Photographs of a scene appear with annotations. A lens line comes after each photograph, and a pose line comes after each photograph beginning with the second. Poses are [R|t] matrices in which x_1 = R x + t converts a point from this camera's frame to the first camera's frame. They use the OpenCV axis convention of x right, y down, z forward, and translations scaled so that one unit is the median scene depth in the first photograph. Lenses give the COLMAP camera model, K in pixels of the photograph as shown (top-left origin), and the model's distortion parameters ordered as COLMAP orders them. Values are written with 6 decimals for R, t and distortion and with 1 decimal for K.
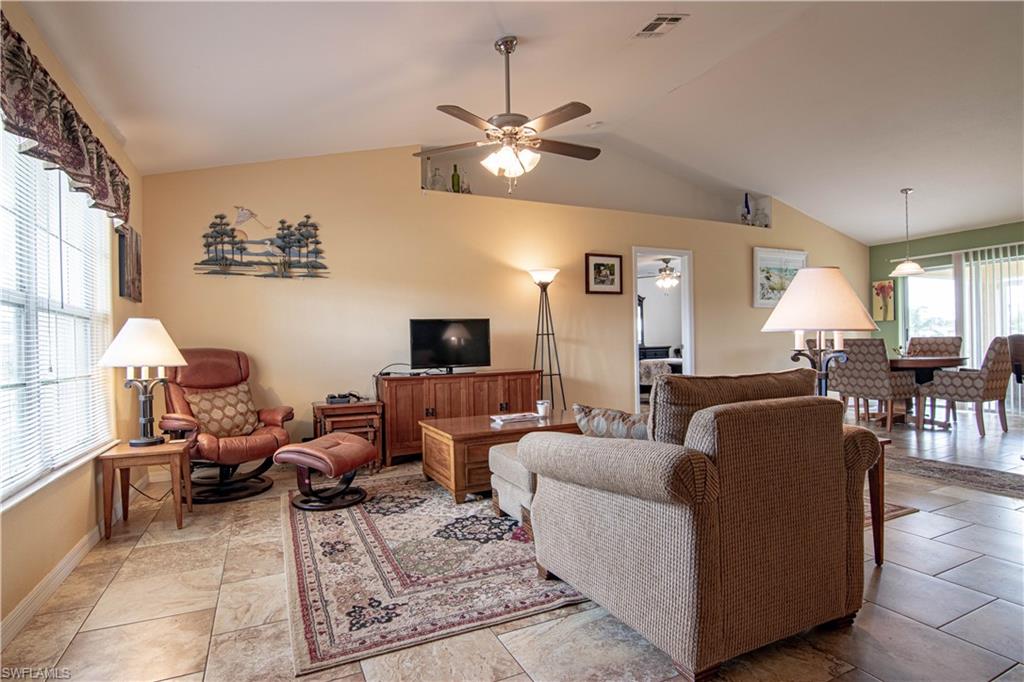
lens RADIAL K [[521.3, 0, 508.2], [0, 521.3, 346.1], [0, 0, 1]] dist [-0.005664, -0.010951]
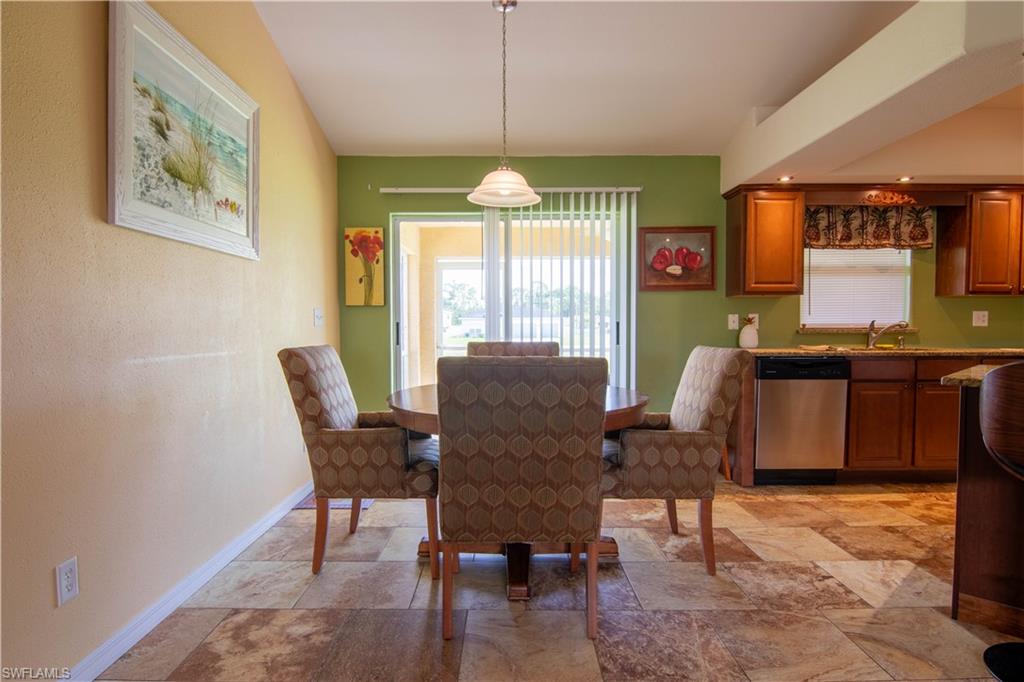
lens RADIAL K [[567.8, 0, 507.4], [0, 567.8, 346.8], [0, 0, 1]] dist [-0.004932, -0.013115]
pose [[0.421480, -0.017236, 0.906674, 0.330282], [-0.001687, 0.999803, 0.019791, -0.023331], [-0.906836, -0.009872, 0.421368, 0.767438]]
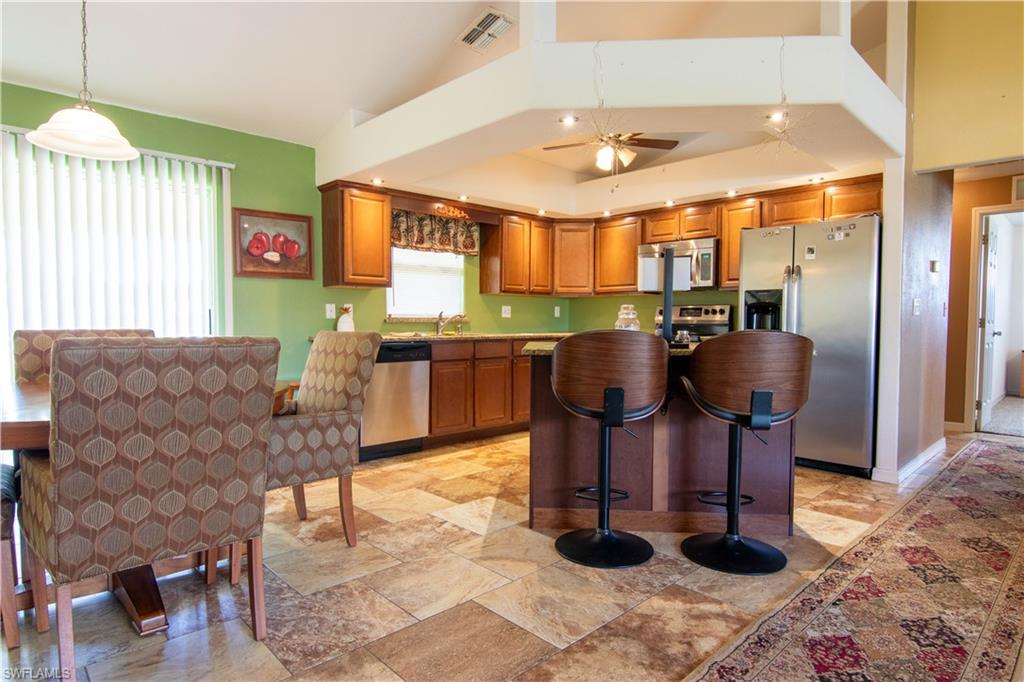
lens RADIAL K [[567.8, 0, 507.4], [0, 567.8, 346.8], [0, 0, 1]] dist [-0.004932, -0.013115]
pose [[-0.314976, -0.024922, 0.948772, 0.318853], [0.007004, 0.999567, 0.028582, -0.014421], [-0.949074, 0.015648, -0.314665, 0.823295]]
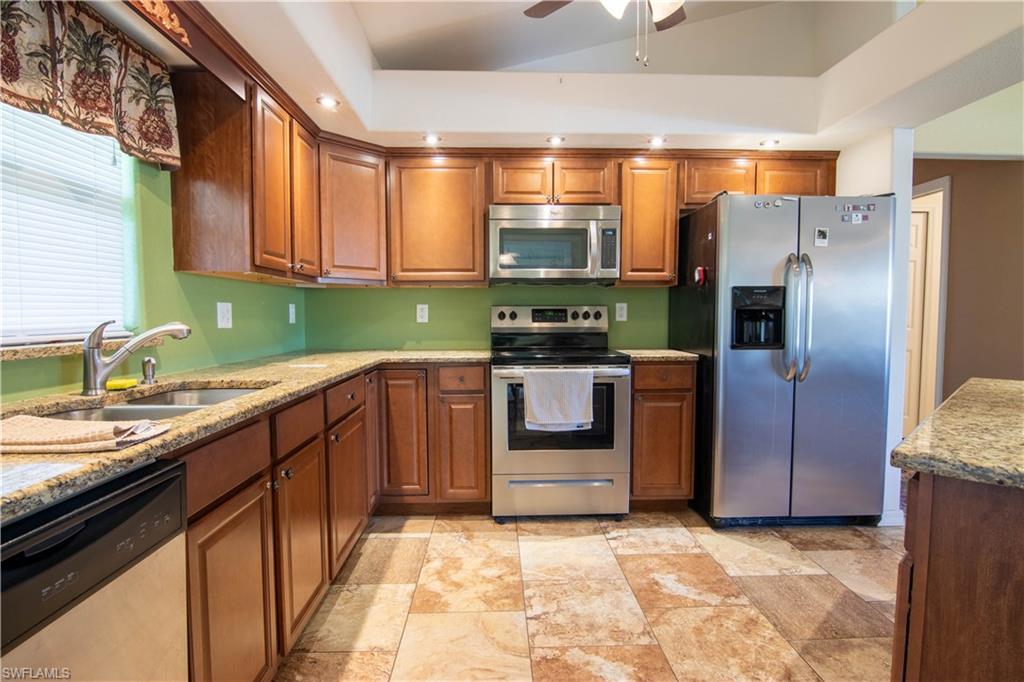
lens RADIAL K [[521.3, 0, 508.2], [0, 521.3, 346.1], [0, 0, 1]] dist [-0.005664, -0.010951]
pose [[-0.915757, -0.002863, 0.401722, 0.861968], [0.022187, 0.998088, 0.057690, -0.040214], [-0.401119, 0.061743, -0.913943, 0.794572]]
